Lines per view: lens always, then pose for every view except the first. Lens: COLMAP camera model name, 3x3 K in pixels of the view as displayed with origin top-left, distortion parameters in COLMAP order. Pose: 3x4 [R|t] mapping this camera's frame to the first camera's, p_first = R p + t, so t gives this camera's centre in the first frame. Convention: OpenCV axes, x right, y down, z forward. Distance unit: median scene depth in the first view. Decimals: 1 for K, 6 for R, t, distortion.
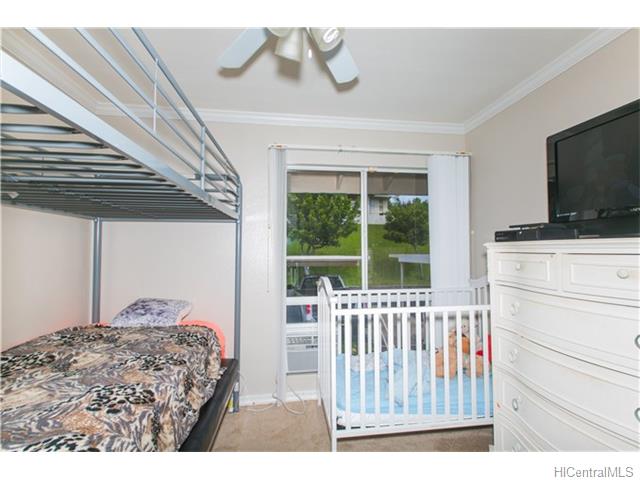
lens RADIAL K [[298.4, 0, 331.9], [0, 298.4, 240.6], [0, 0, 1]] dist [-0.000095, 0.000057]
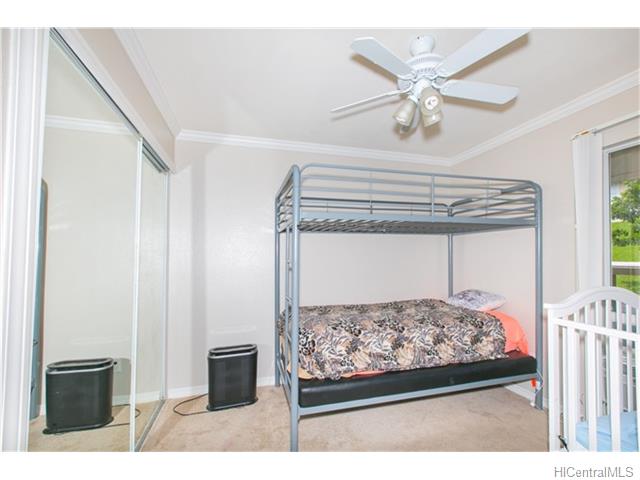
lens RADIAL K [[290.1, 0, 323.5], [0, 290.1, 238.5], [0, 0, 1]] dist [-0.000236, 0.000191]
pose [[0.138746, -0.056220, -0.988731, 0.630578], [0.028047, 0.998210, -0.052823, 0.010659], [0.989931, -0.020402, 0.140074, 0.132929]]
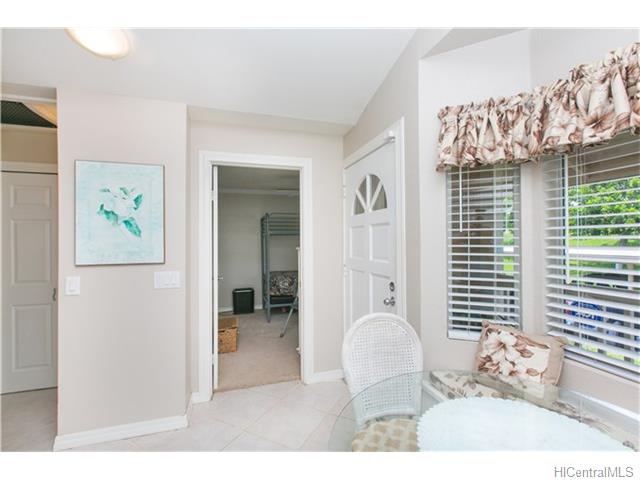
lens RADIAL K [[290.1, 0, 323.5], [0, 290.1, 238.5], [0, 0, 1]] dist [-0.000236, 0.000191]
pose [[0.162630, -0.006990, -0.986662, 2.009838], [0.038327, 0.999265, -0.000762, -0.042056], [0.985942, -0.037692, 0.162778, 0.228018]]
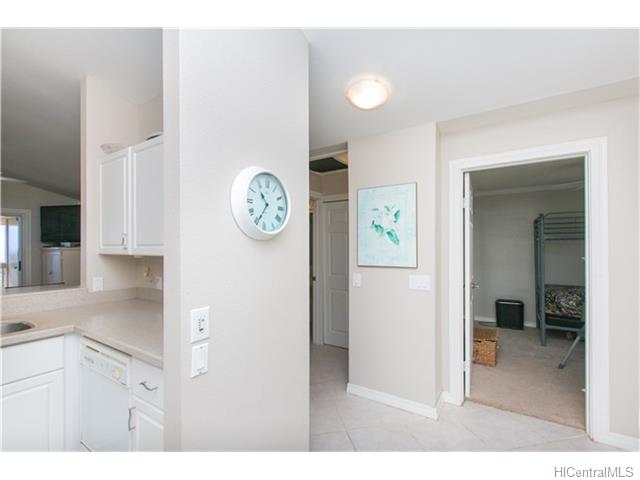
lens RADIAL K [[286.6, 0, 323.5], [0, 286.6, 244.6], [0, 0, 1]] dist [0.000169, 0.000160]
pose [[-0.643383, -0.001416, -0.765544, 2.028597], [0.025844, 0.999388, -0.023569, -0.049855], [0.765109, -0.034948, -0.642952, 0.273952]]
